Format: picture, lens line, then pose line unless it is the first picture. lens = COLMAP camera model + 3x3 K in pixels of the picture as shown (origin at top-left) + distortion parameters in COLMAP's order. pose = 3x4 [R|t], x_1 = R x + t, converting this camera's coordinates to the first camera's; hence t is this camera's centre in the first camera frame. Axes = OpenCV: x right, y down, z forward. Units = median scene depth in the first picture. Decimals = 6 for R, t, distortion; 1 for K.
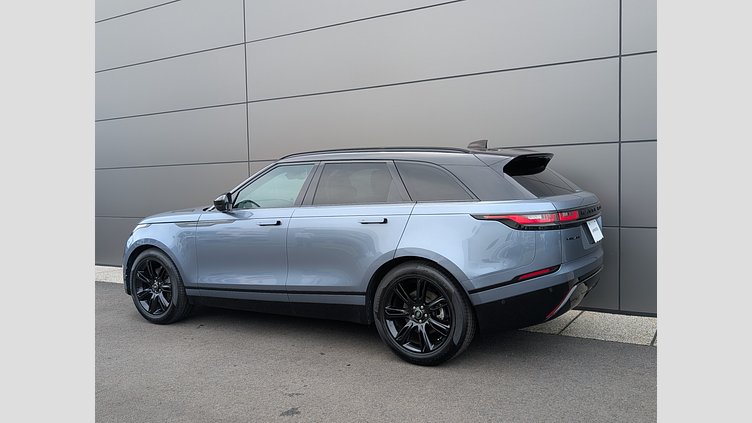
lens RADIAL K [[573.9, 0, 376.0], [0, 573.9, 211.5], [0, 0, 1]] dist [0.007276, -0.001022]
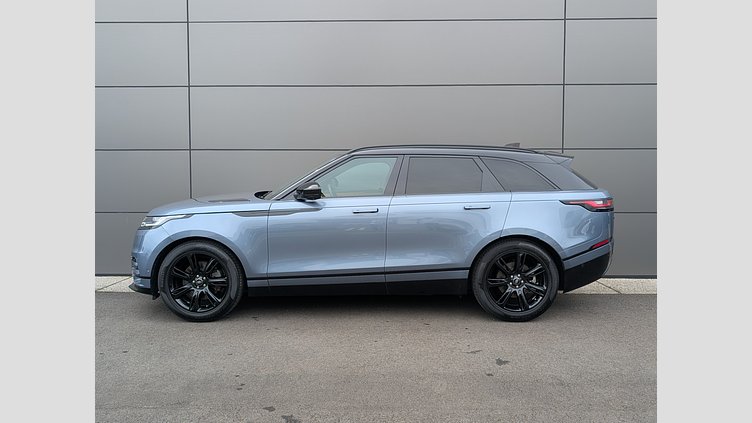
lens RADIAL K [[582.4, 0, 378.4], [0, 582.4, 216.4], [0, 0, 1]] dist [0.003377, -0.000406]
pose [[0.865680, -0.011672, 0.500462, -0.778428], [0.006267, 0.999902, 0.012479, 0.019220], [-0.500558, -0.007666, 0.865669, 0.052003]]
